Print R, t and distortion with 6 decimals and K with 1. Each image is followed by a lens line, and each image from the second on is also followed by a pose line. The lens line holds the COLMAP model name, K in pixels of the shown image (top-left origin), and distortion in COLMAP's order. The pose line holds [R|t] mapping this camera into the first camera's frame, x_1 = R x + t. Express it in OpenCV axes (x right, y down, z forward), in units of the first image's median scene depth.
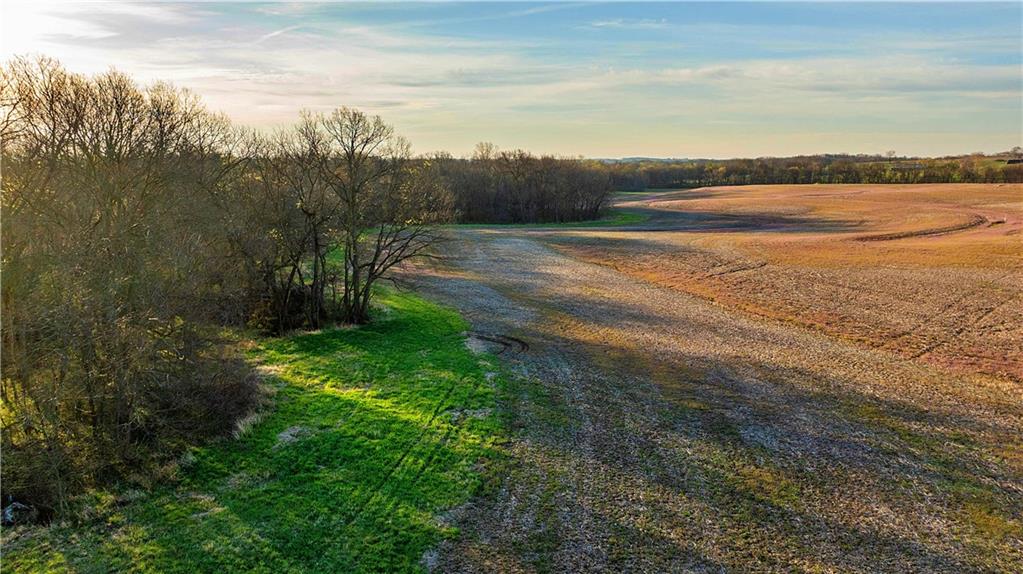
lens RADIAL K [[718.3, 0, 517.2], [0, 718.3, 289.8], [0, 0, 1]] dist [-0.042476, 0.042508]
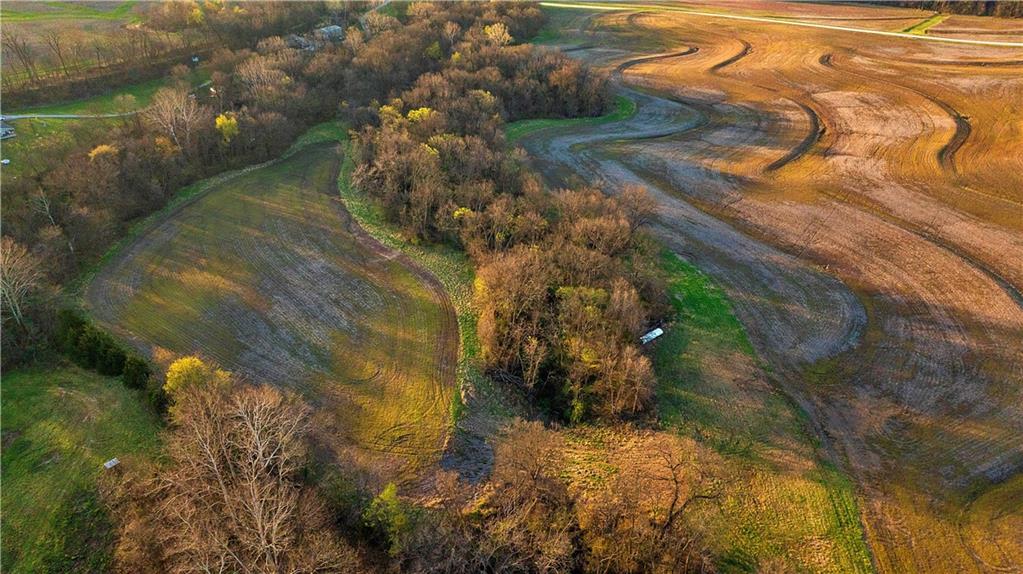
lens RADIAL K [[718.3, 0, 517.2], [0, 718.3, 289.8], [0, 0, 1]] dist [-0.042476, 0.042508]
pose [[0.975091, -0.112346, 0.191250, -0.501631], [0.033902, 0.927594, 0.372047, -0.361736], [-0.219201, -0.356296, 0.908297, -0.671755]]
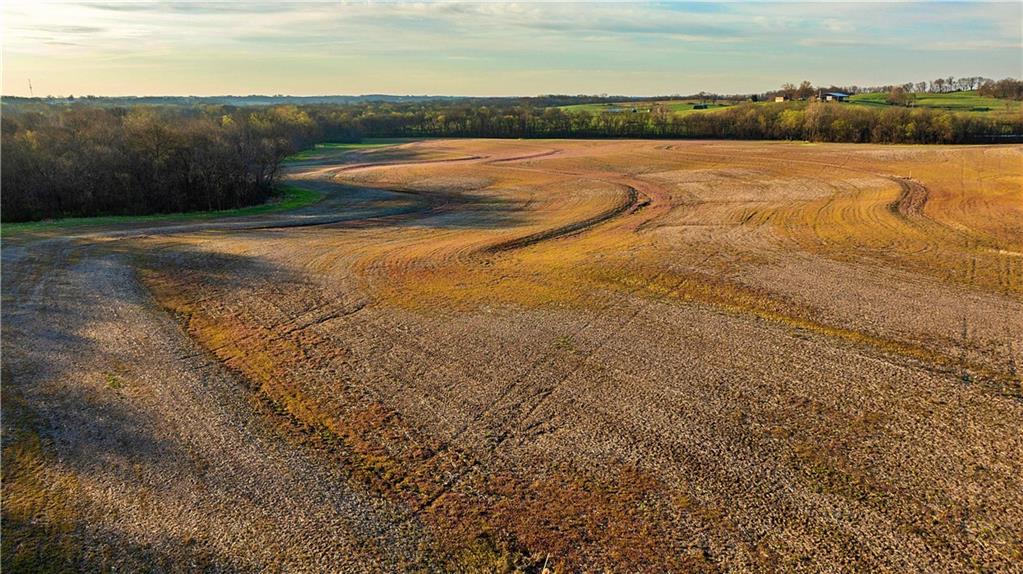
lens RADIAL K [[710.2, 0, 516.3], [0, 710.2, 303.9], [0, 0, 1]] dist [-0.021503, -0.001959]
pose [[0.940417, -0.090510, 0.327756, 0.116188], [0.055045, 0.991731, 0.115930, -0.061714], [-0.335538, -0.090982, 0.937623, 0.065430]]
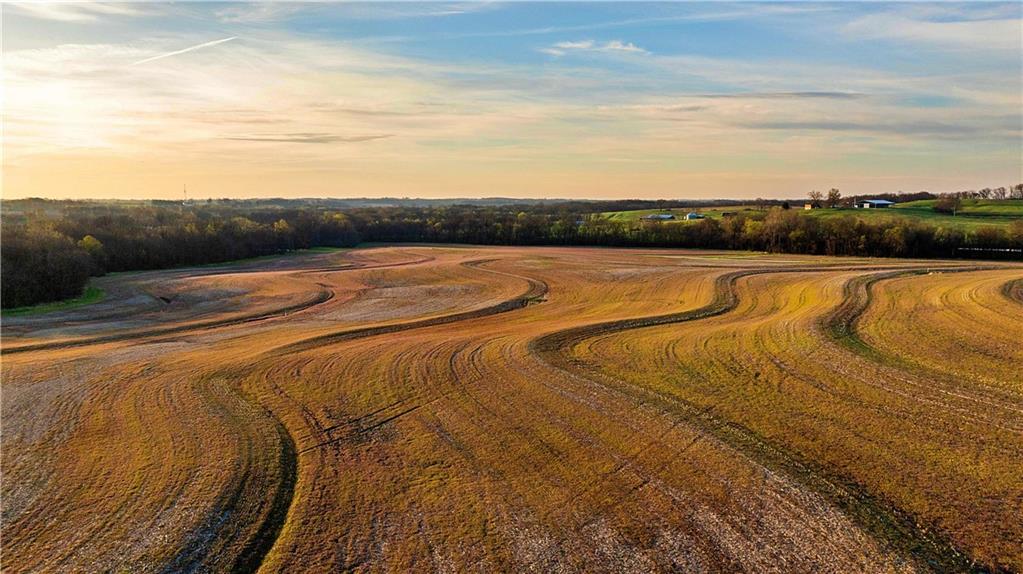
lens RADIAL K [[718.3, 0, 517.2], [0, 718.3, 289.8], [0, 0, 1]] dist [-0.042476, 0.042508]
pose [[0.986156, -0.014560, 0.165178, 0.685866], [0.022949, 0.998536, -0.048990, -0.058276], [-0.164222, 0.052102, 0.985046, -0.127451]]
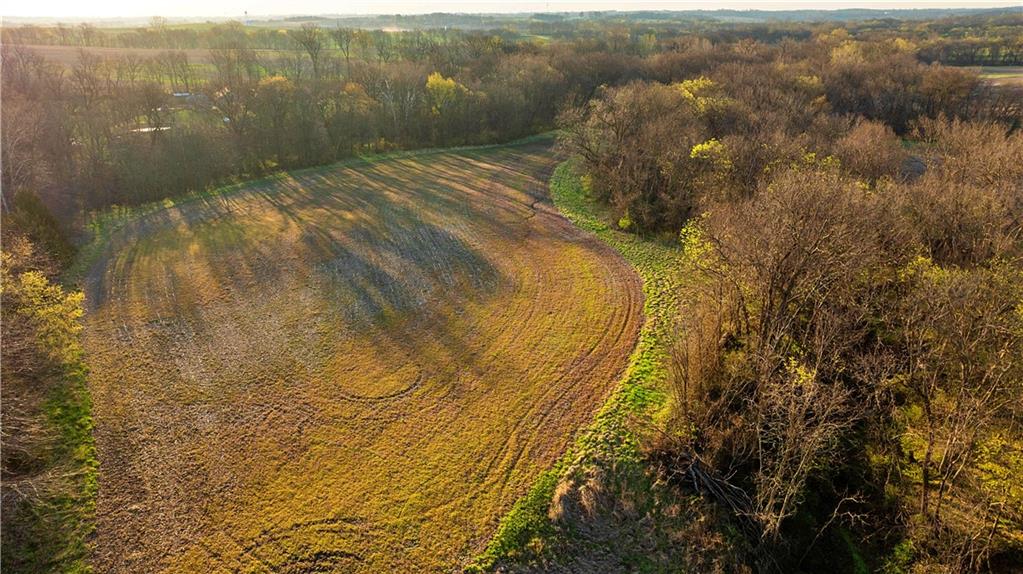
lens RADIAL K [[718.3, 0, 517.2], [0, 718.3, 289.8], [0, 0, 1]] dist [-0.042476, 0.042508]
pose [[0.971361, 0.081481, -0.223201, -0.372888], [-0.036390, 0.979297, 0.199129, -0.066422], [0.234805, -0.185304, 0.954216, -0.191118]]
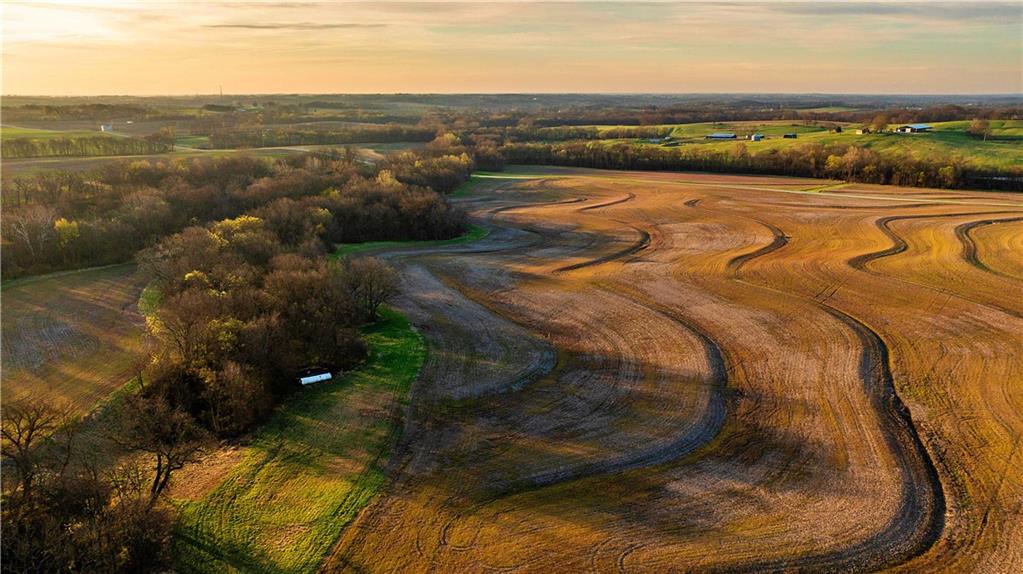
lens RADIAL K [[718.3, 0, 517.2], [0, 718.3, 289.8], [0, 0, 1]] dist [-0.042476, 0.042508]
pose [[0.986184, -0.039526, 0.160866, -0.038944], [0.023946, 0.994932, 0.097660, -0.143531], [-0.163911, -0.092458, 0.982133, -0.814726]]
